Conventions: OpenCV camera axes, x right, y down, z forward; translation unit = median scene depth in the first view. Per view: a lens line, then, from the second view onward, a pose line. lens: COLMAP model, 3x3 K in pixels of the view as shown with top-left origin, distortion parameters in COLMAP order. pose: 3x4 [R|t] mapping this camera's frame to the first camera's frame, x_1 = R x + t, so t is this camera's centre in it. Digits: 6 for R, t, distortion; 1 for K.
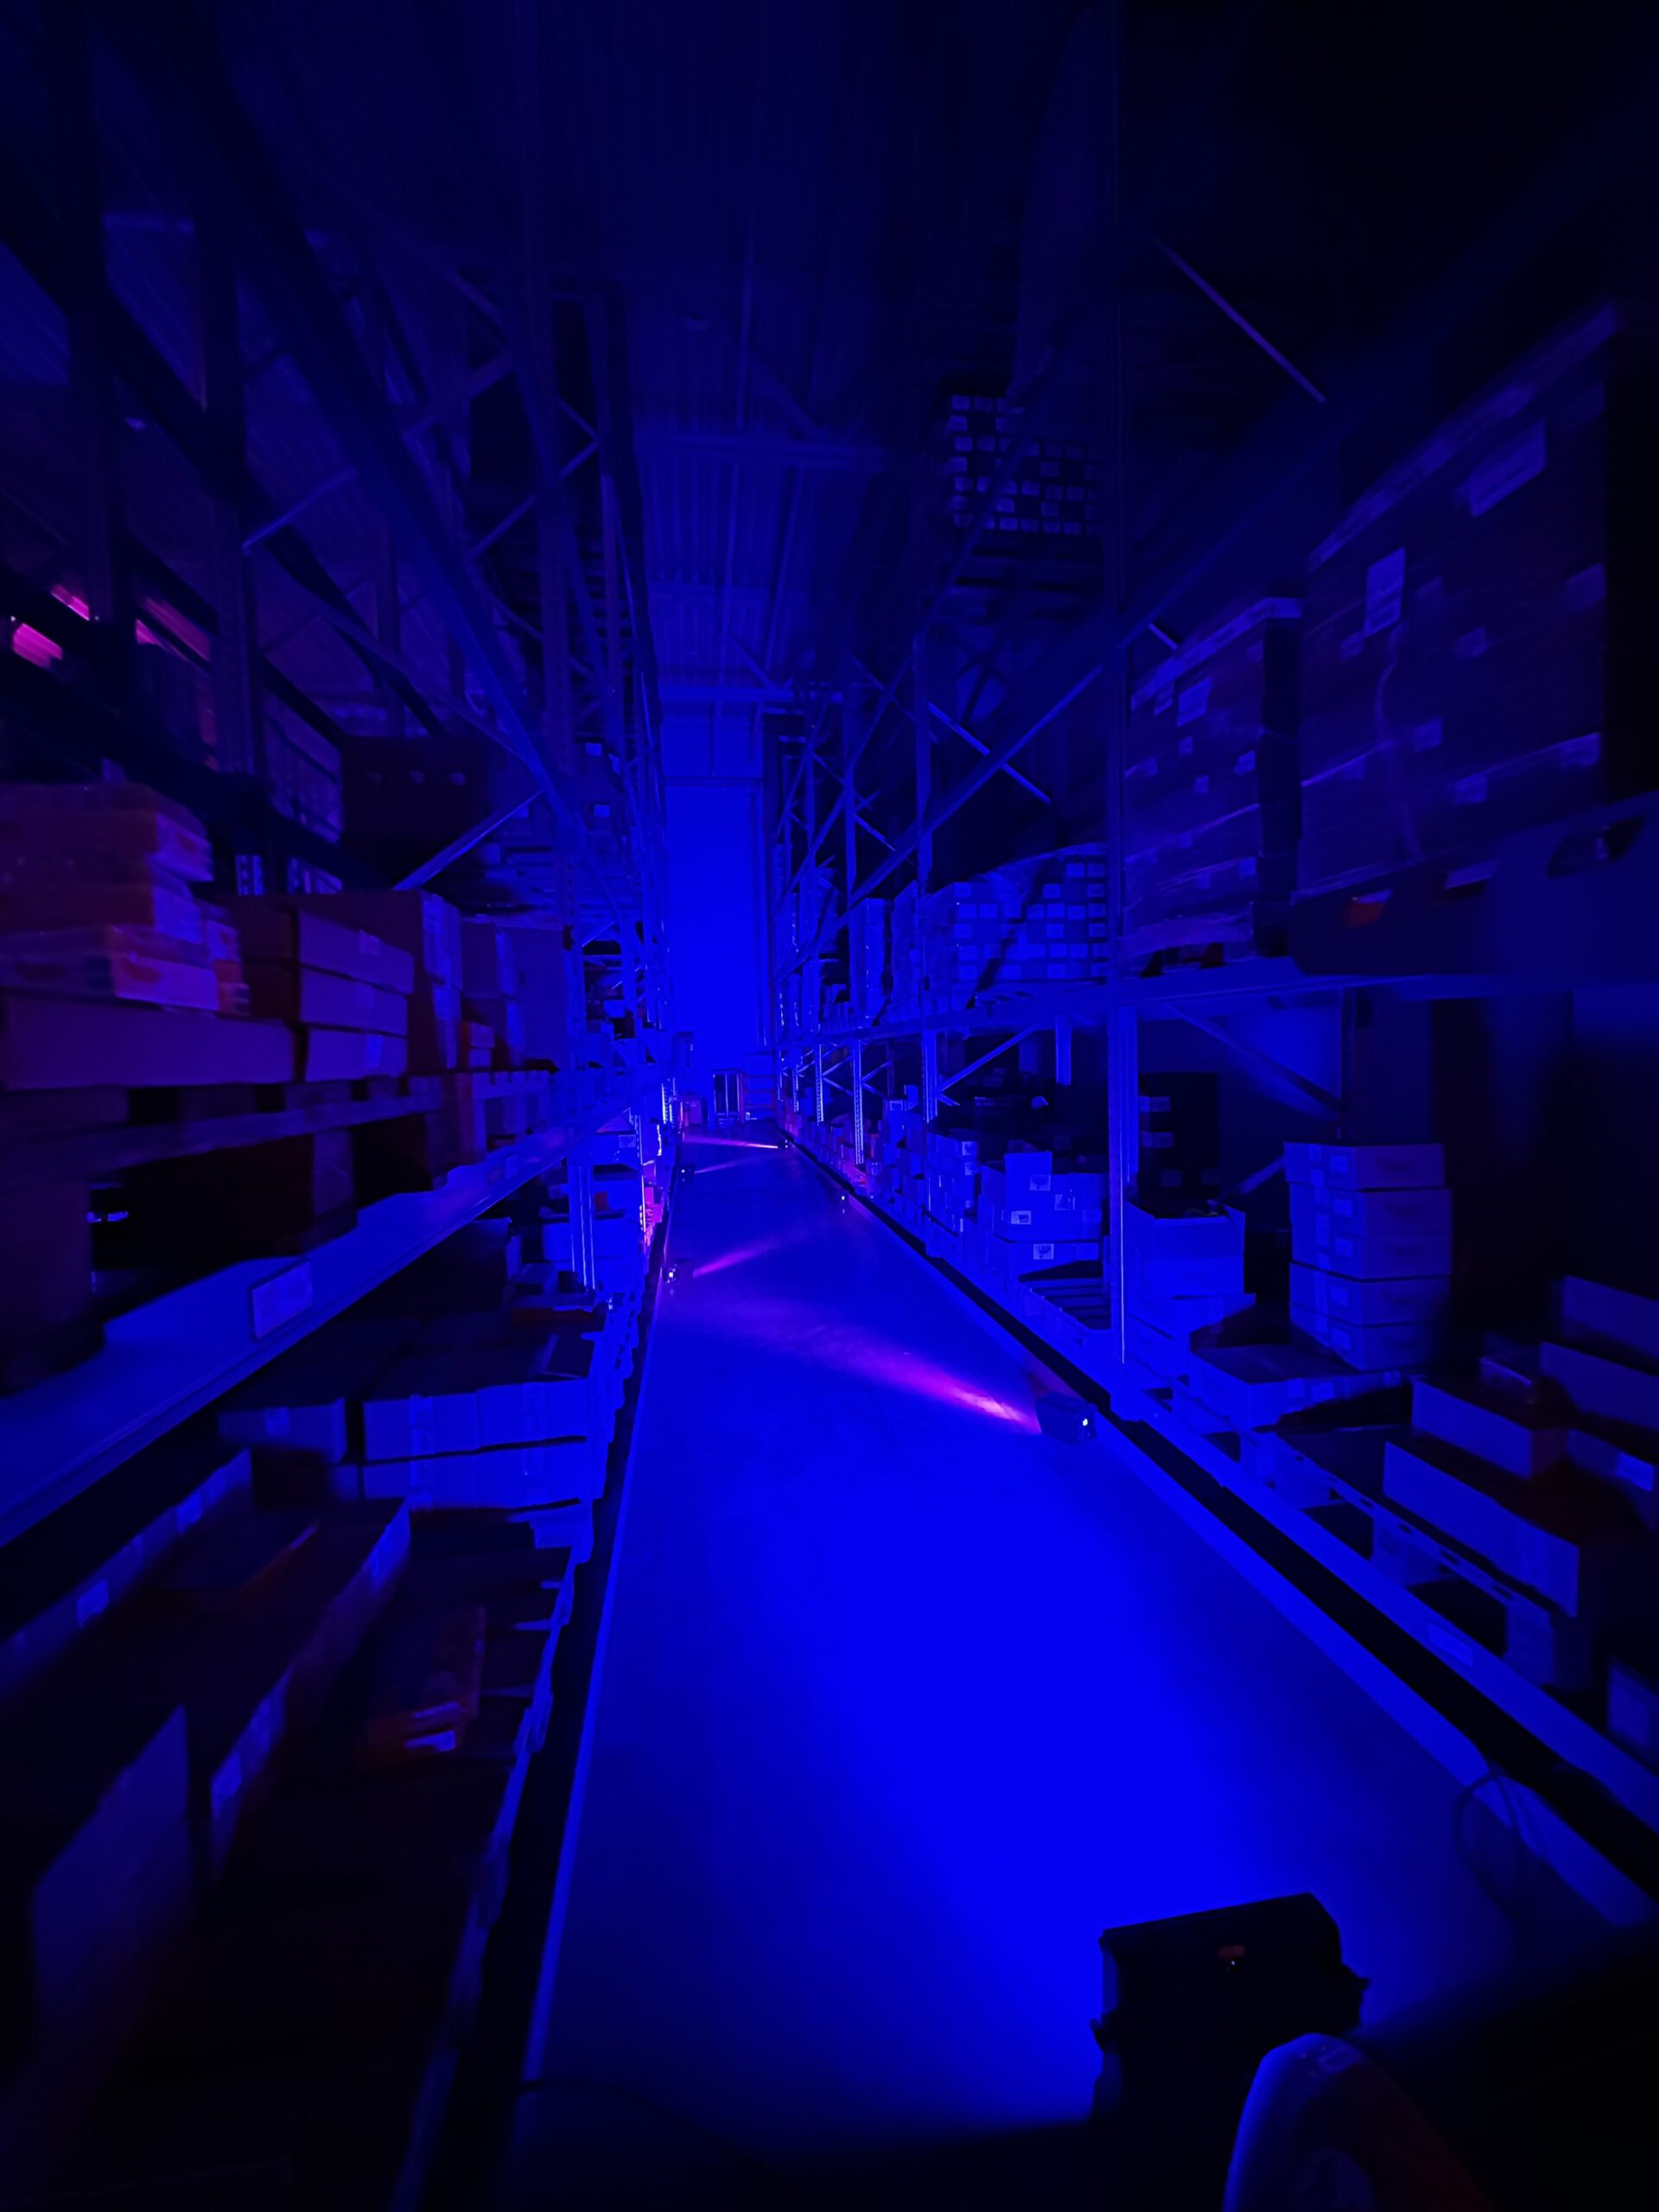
lens RADIAL K [[895.8, 0, 836.6], [0, 895.8, 1111.8], [0, 0, 1]] dist [-0.003430, -0.000474]
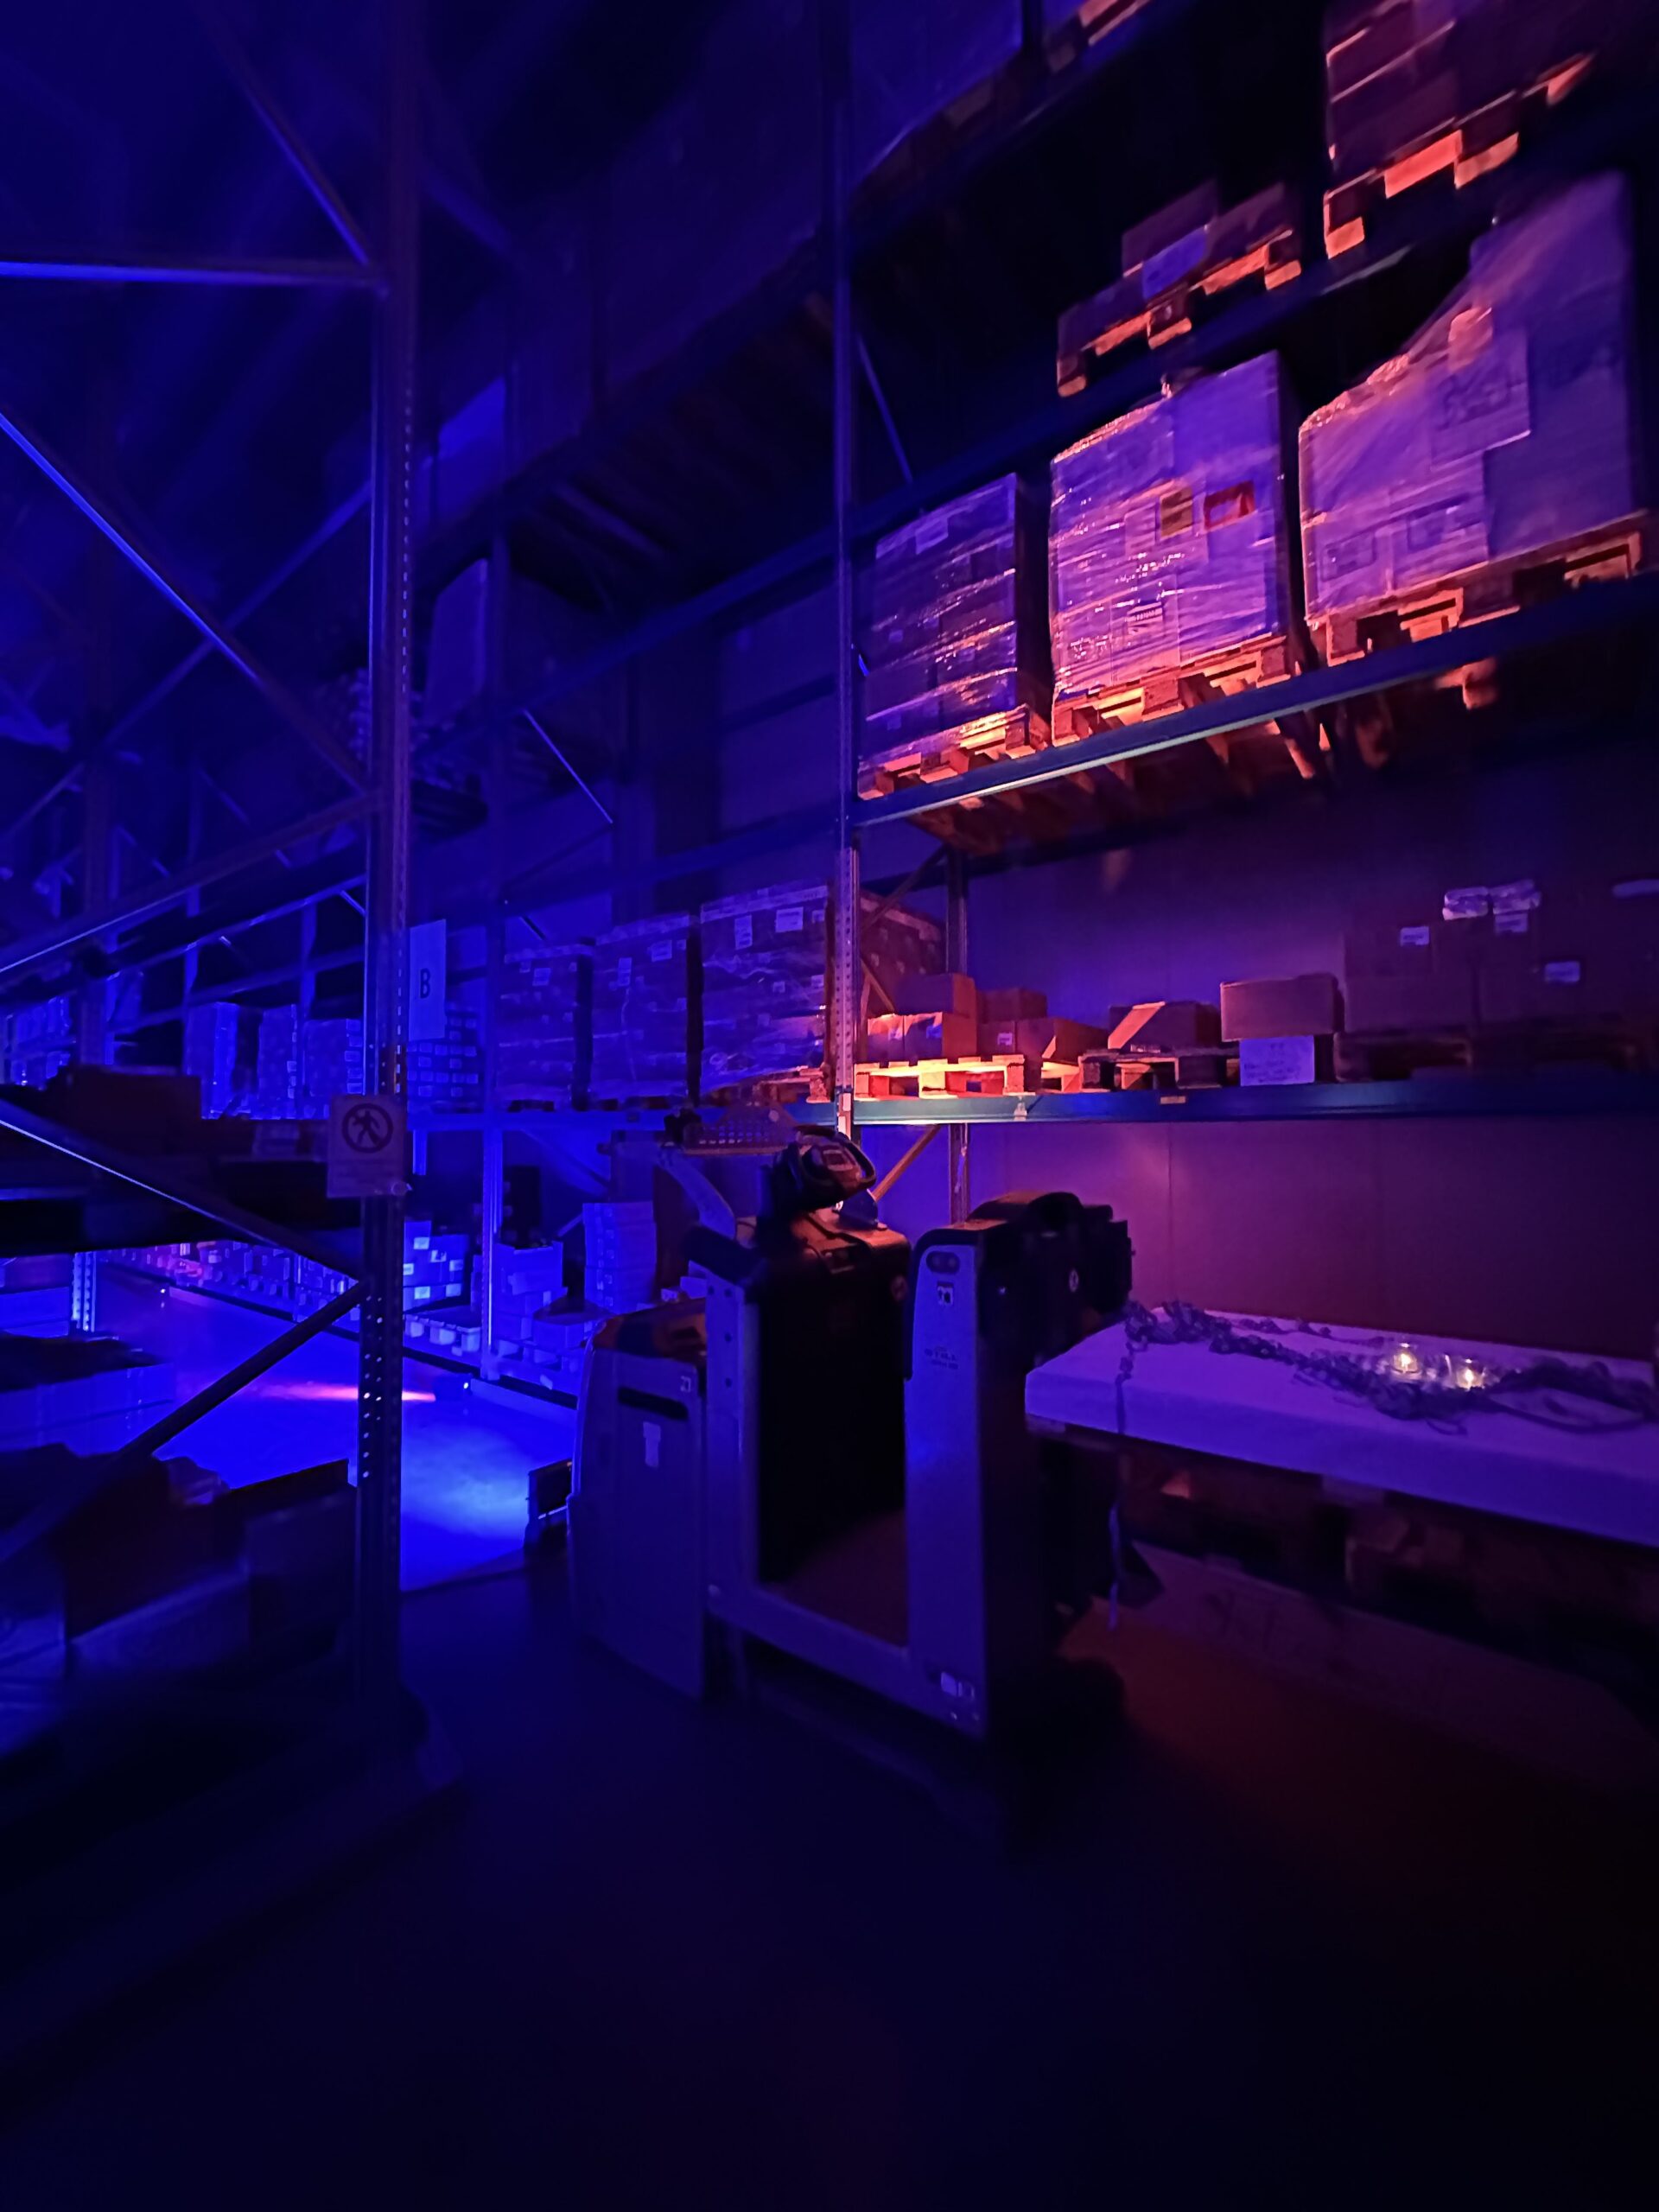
lens RADIAL K [[895.8, 0, 837.4], [0, 895.8, 1110.7], [0, 0, 1]] dist [-0.003430, -0.000474]
pose [[0.731001, 0.051380, 0.680439, -0.426502], [0.020824, 0.995017, -0.097506, 0.034529], [-0.682058, 0.085446, 0.726289, -0.800190]]
